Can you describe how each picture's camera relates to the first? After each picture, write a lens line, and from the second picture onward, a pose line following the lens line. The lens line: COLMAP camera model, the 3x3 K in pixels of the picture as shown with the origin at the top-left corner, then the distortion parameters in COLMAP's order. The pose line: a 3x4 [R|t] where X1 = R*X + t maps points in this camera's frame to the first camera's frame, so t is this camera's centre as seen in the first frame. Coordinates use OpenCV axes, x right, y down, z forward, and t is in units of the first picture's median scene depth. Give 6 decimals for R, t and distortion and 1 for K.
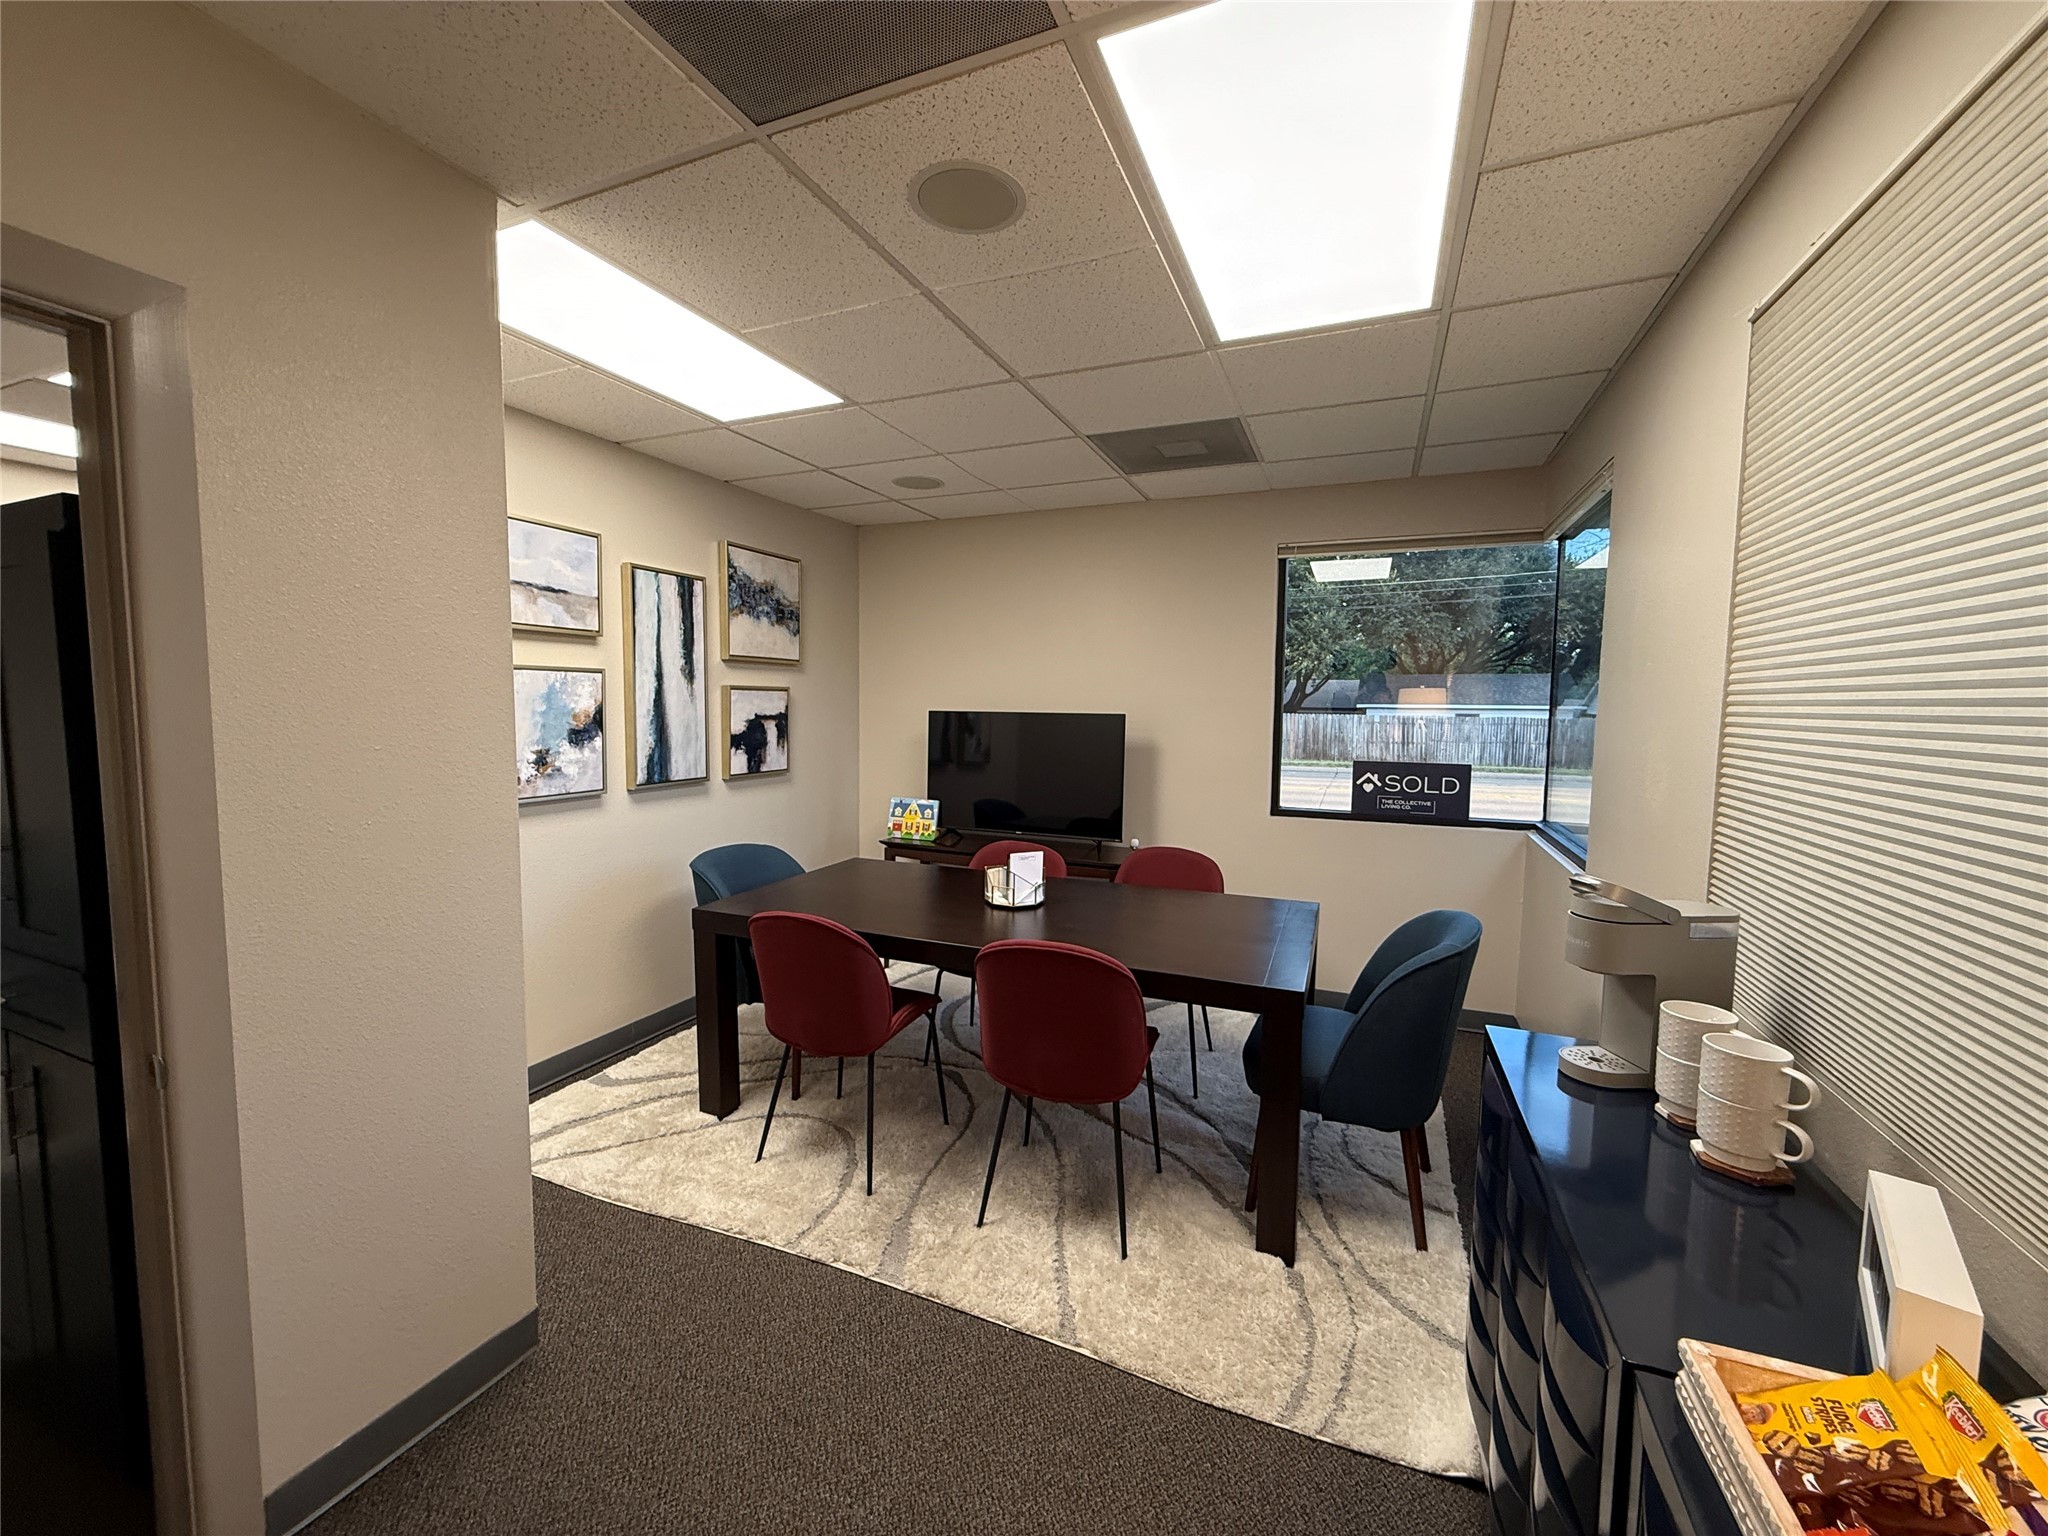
lens RADIAL K [[817.8, 0, 1020.3], [0, 817.8, 767.8], [0, 0, 1]] dist [0.001299, -0.000398]
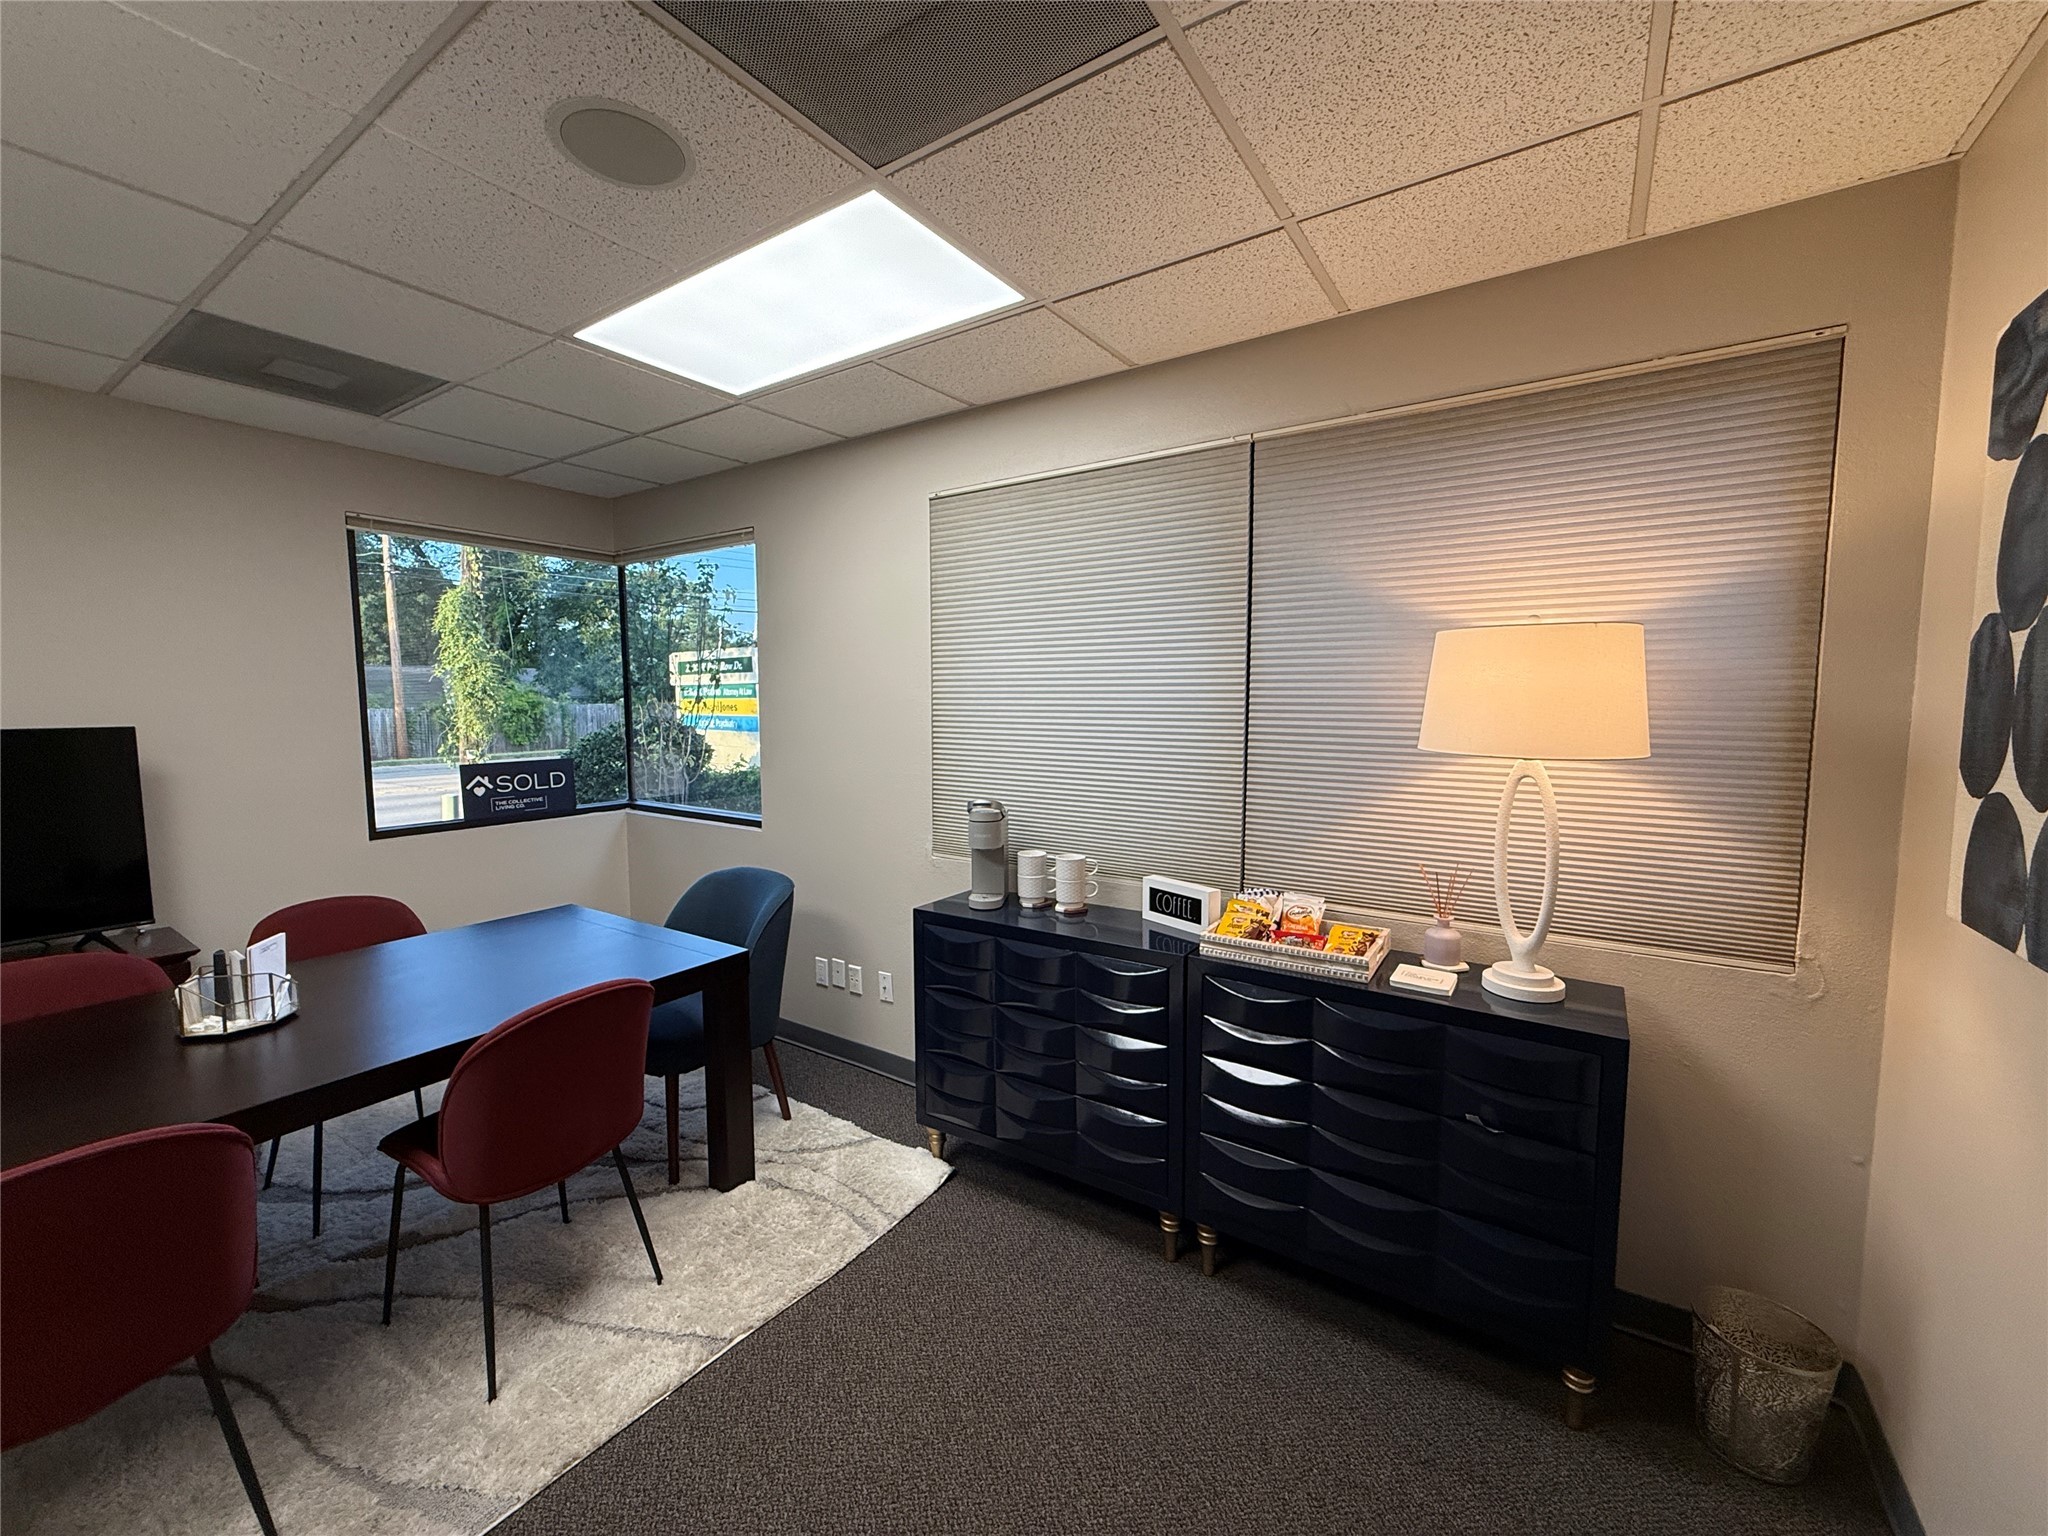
lens RADIAL K [[817.8, 0, 1020.7], [0, 817.8, 765.1], [0, 0, 1]] dist [0.001299, -0.000398]
pose [[0.189217, -0.091097, 0.977700, -0.443947], [0.081326, 0.993720, 0.076850, -0.032752], [-0.978562, 0.064971, 0.195438, 0.222354]]
